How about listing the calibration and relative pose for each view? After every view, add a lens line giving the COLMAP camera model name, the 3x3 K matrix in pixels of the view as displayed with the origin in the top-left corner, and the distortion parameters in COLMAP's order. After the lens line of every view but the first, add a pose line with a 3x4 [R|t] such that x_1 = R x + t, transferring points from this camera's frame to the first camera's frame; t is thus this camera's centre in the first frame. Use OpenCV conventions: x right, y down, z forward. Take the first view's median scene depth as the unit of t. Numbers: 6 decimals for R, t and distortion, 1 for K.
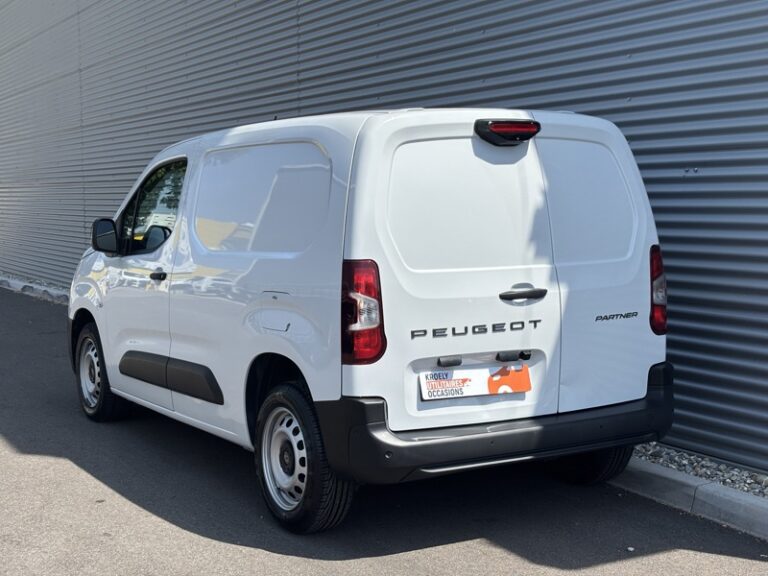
lens RADIAL K [[1197.5, 0, 384.0], [0, 1197.5, 288.0], [0, 0, 1]] dist [0.006940, -0.017127]
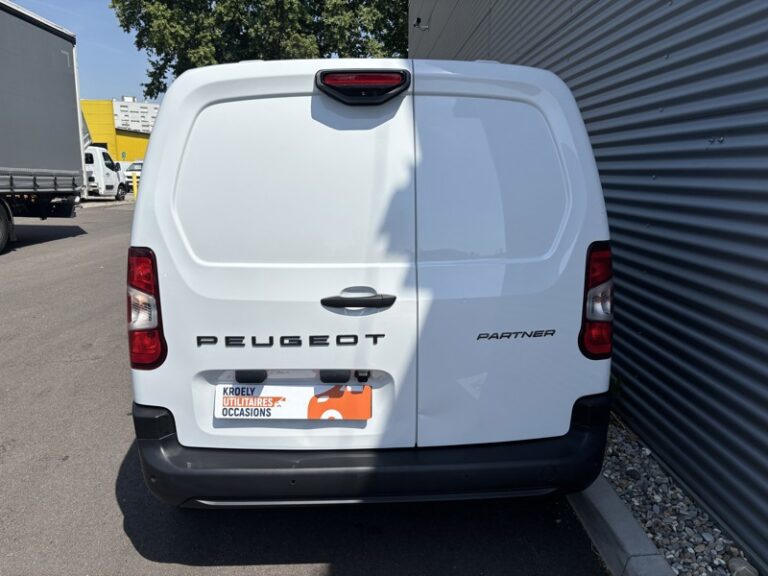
lens RADIAL K [[631.7, 0, 386.6], [0, 631.7, 309.7], [0, 0, 1]] dist [0.014089, 0.001924]
pose [[0.890601, 0.108394, -0.441680, 0.315235], [-0.046367, 0.987762, 0.148915, -0.051137], [0.452417, -0.112144, 0.884728, 0.645170]]
